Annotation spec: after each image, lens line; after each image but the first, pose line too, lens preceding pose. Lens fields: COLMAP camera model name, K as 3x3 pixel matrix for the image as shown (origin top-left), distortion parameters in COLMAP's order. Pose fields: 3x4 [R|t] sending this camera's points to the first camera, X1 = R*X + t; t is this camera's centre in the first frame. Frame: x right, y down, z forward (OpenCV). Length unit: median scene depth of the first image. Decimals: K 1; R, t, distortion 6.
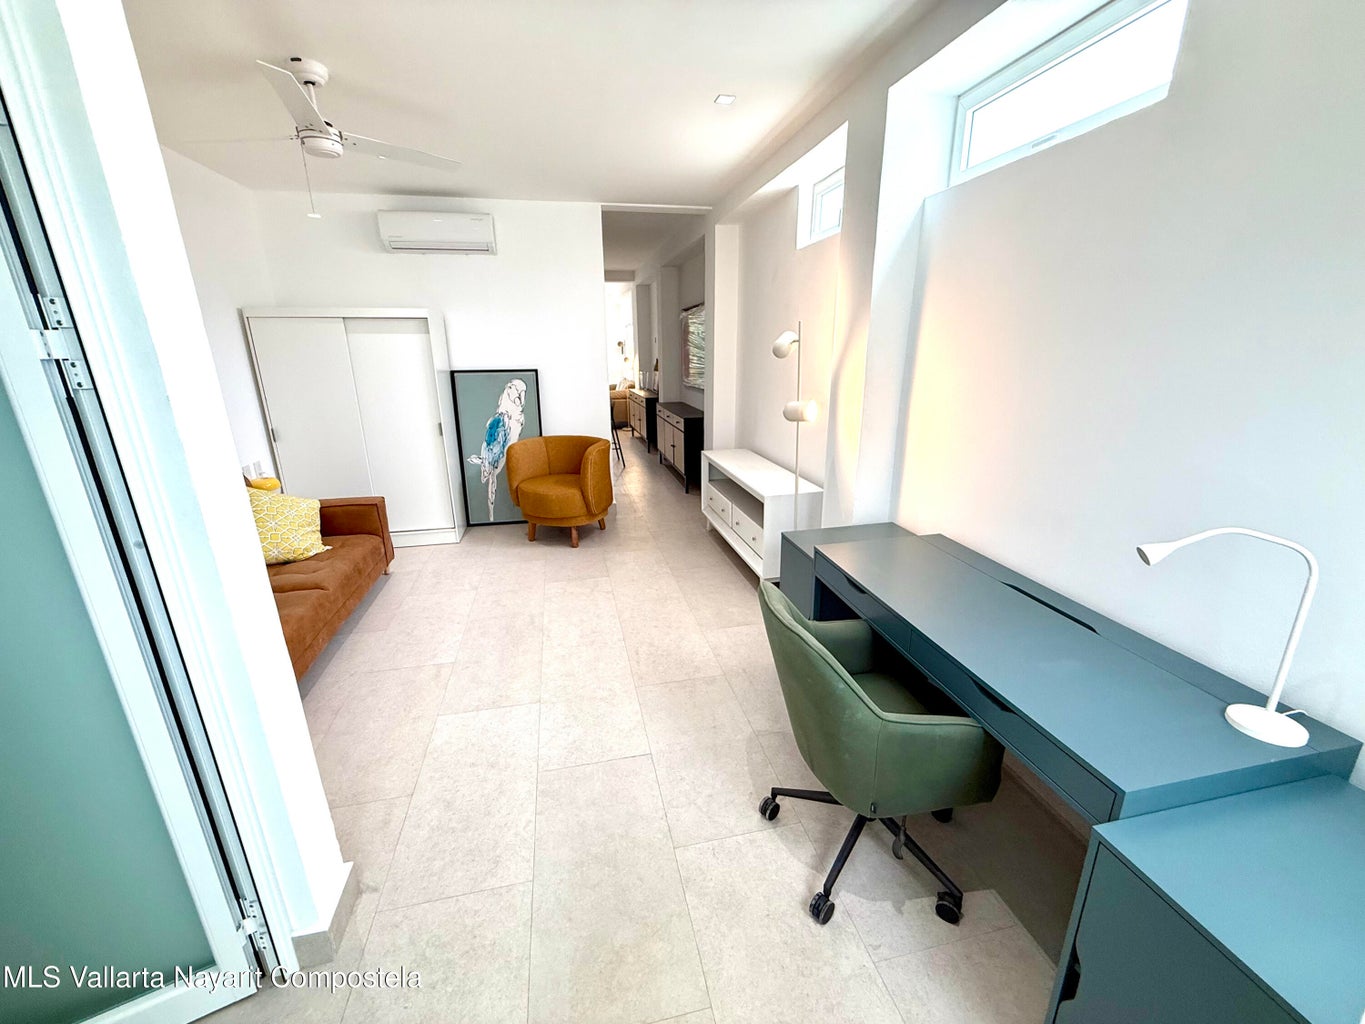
lens RADIAL K [[545.2, 0, 682.5], [0, 545.2, 512.0], [0, 0, 1]] dist [0.001425, -0.000108]
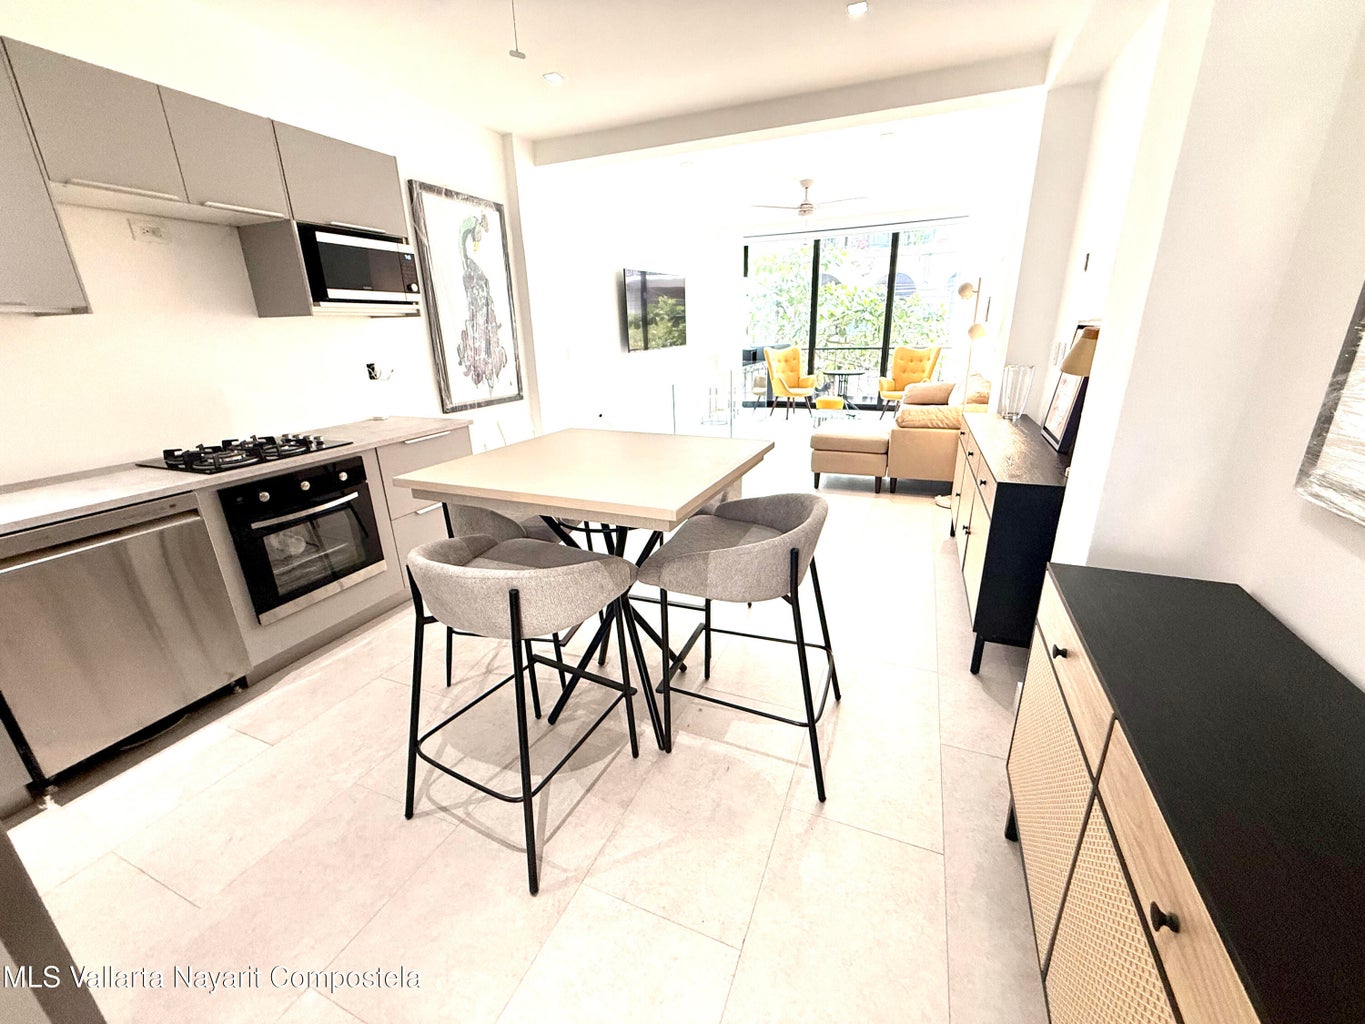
lens RADIAL K [[545.2, 0, 682.5], [0, 545.2, 512.0], [0, 0, 1]] dist [0.001425, -0.000108]
pose [[0.812342, 0.176201, -0.555926, -0.065995], [-0.153765, 0.984246, 0.087270, -0.318530], [0.562545, 0.014588, 0.826638, 1.154032]]
